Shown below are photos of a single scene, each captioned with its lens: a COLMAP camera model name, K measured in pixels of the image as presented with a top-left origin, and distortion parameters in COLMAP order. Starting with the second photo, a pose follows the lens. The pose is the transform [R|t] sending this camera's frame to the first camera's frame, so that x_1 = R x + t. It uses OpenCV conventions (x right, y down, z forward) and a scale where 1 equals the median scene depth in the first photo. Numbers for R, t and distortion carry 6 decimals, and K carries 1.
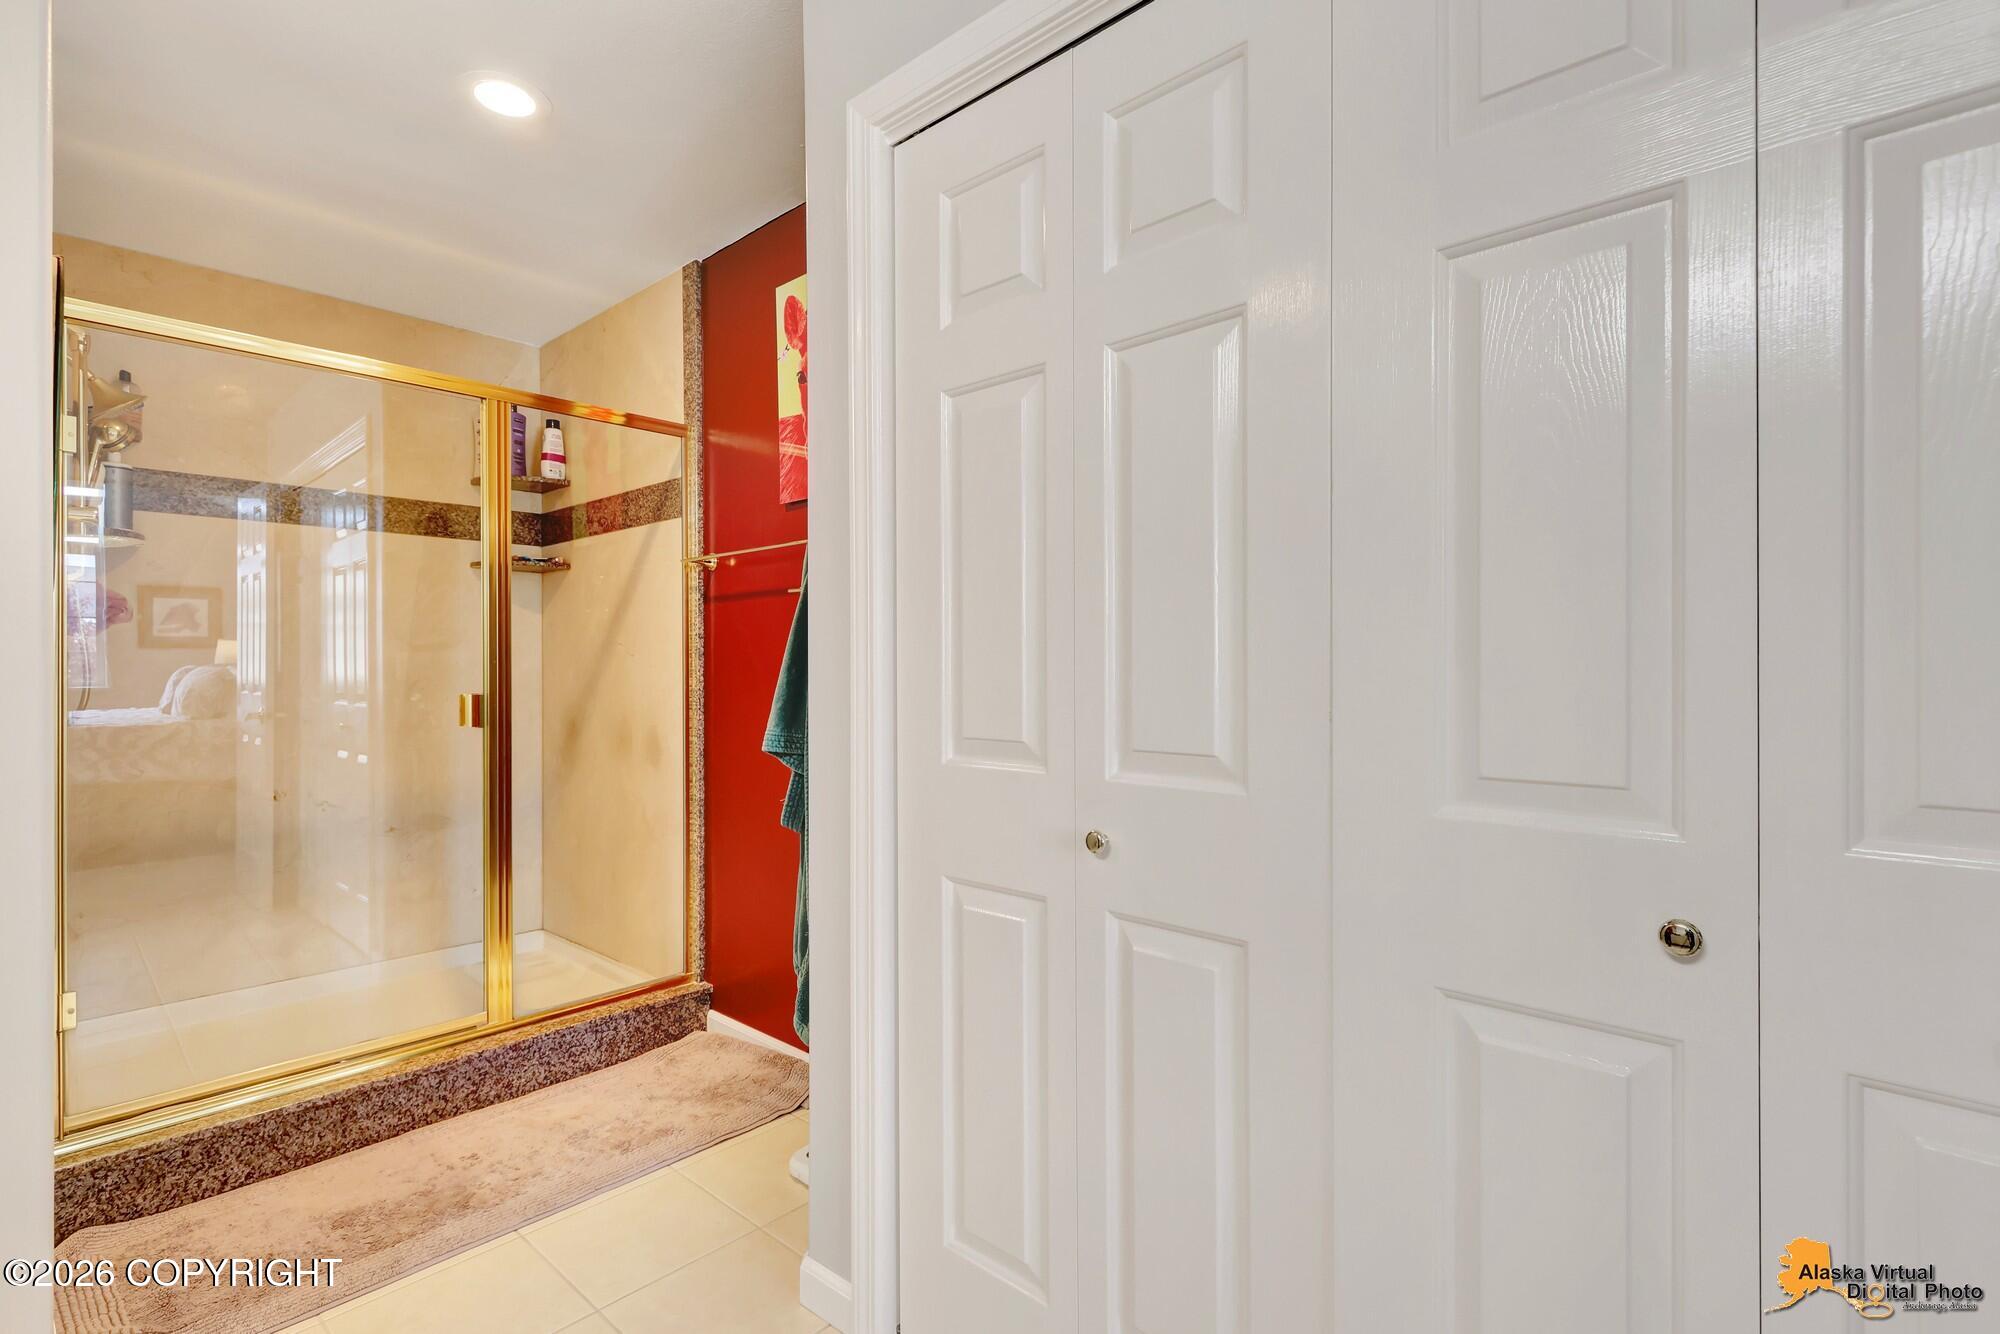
lens RADIAL K [[959.1, 0, 1002.4], [0, 959.1, 668.6], [0, 0, 1]] dist [0.015062, -0.001441]
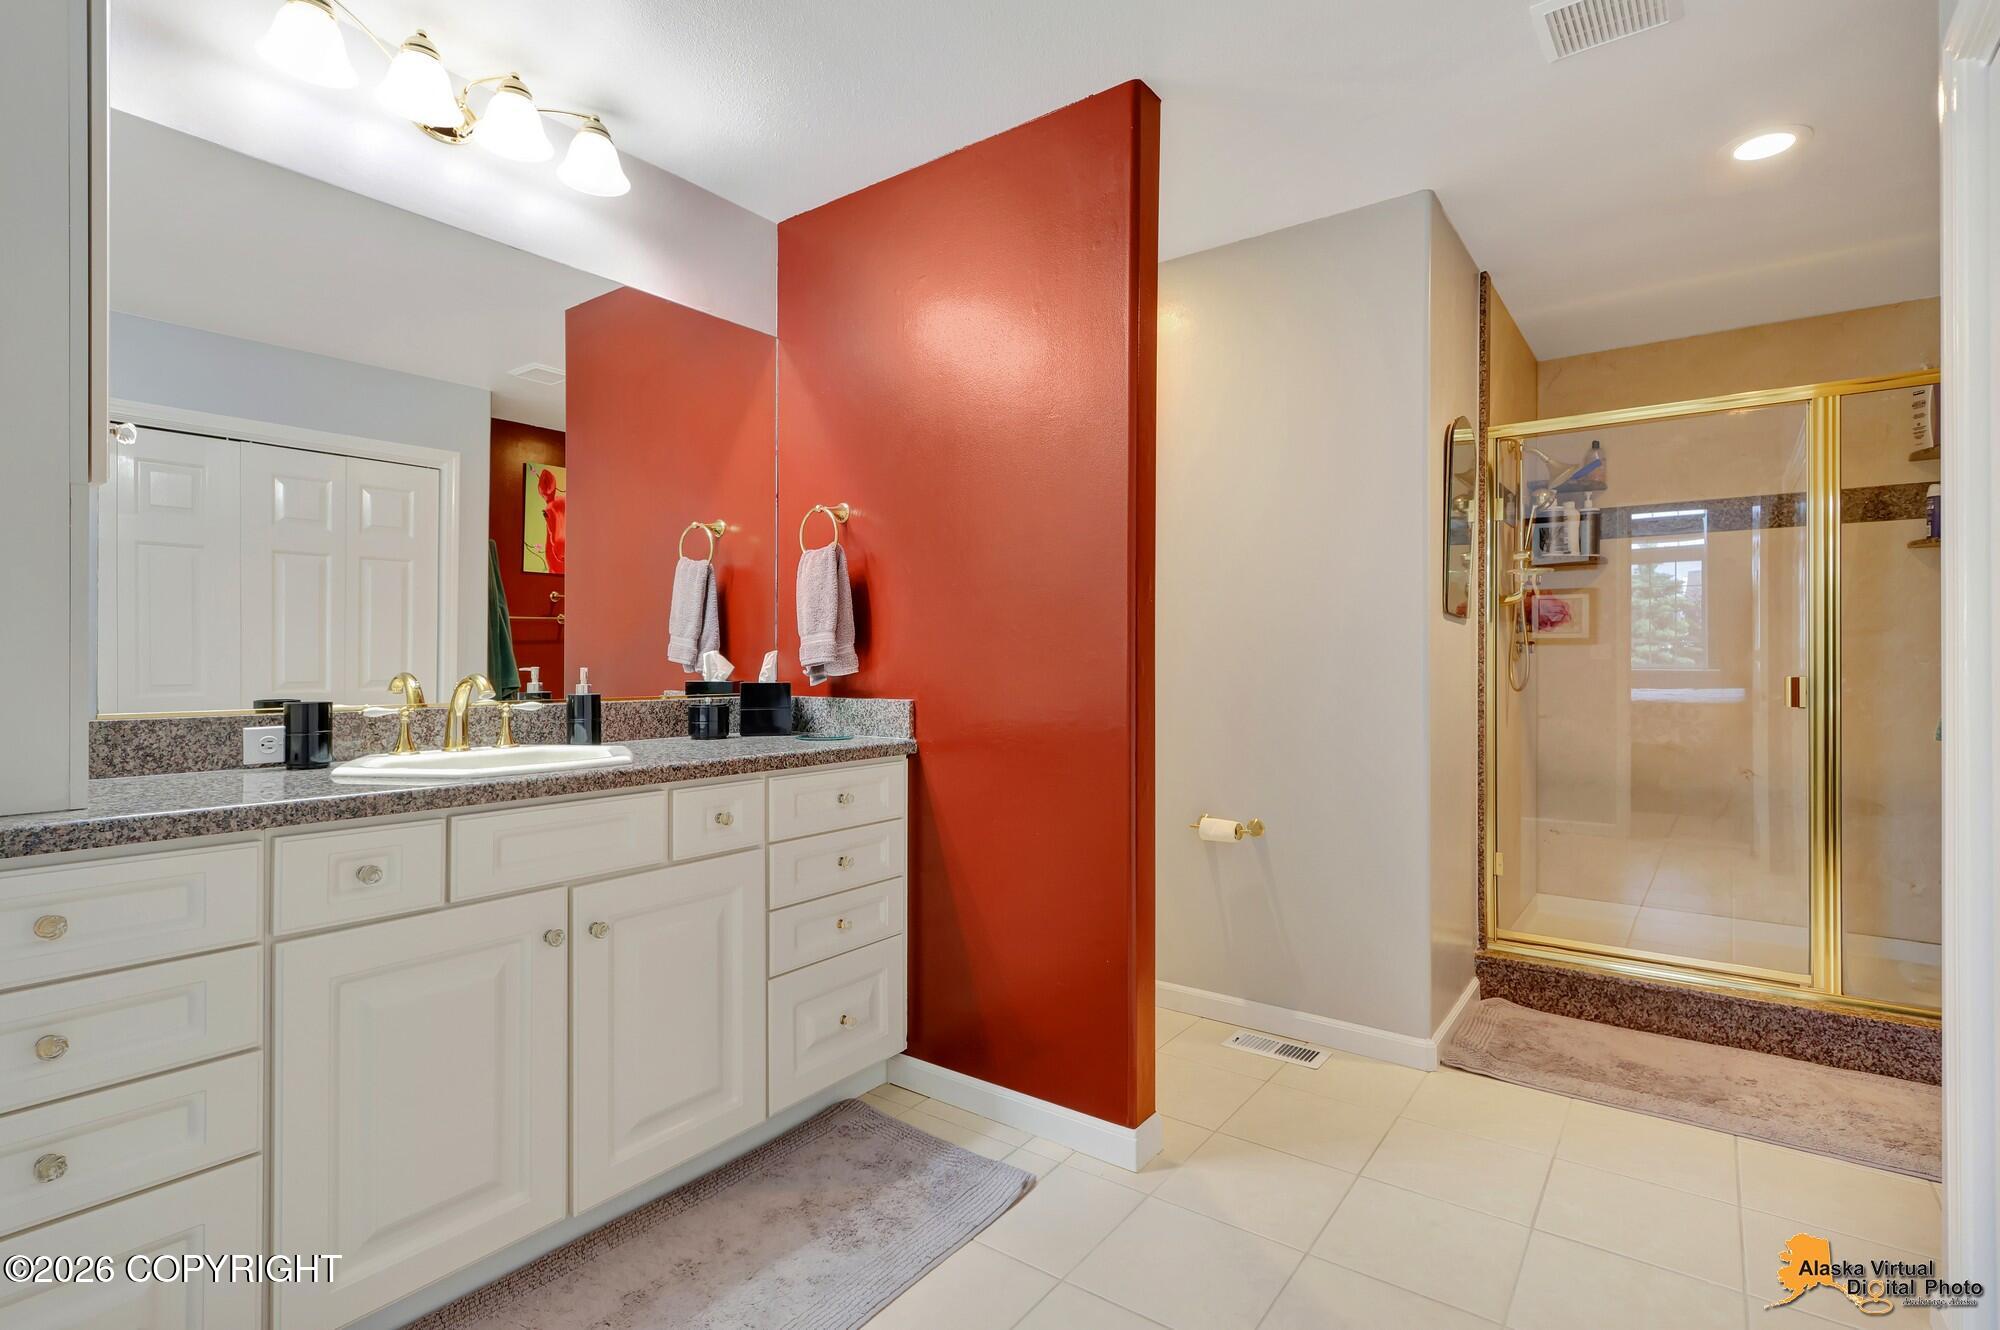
lens RADIAL K [[959.1, 0, 1002.0], [0, 959.1, 658.4], [0, 0, 1]] dist [0.015062, -0.001441]
pose [[0.111496, 0.002501, -0.993762, 0.490117], [0.001301, 0.999996, 0.002663, 0.001818], [0.993764, -0.001590, 0.111492, -0.005972]]
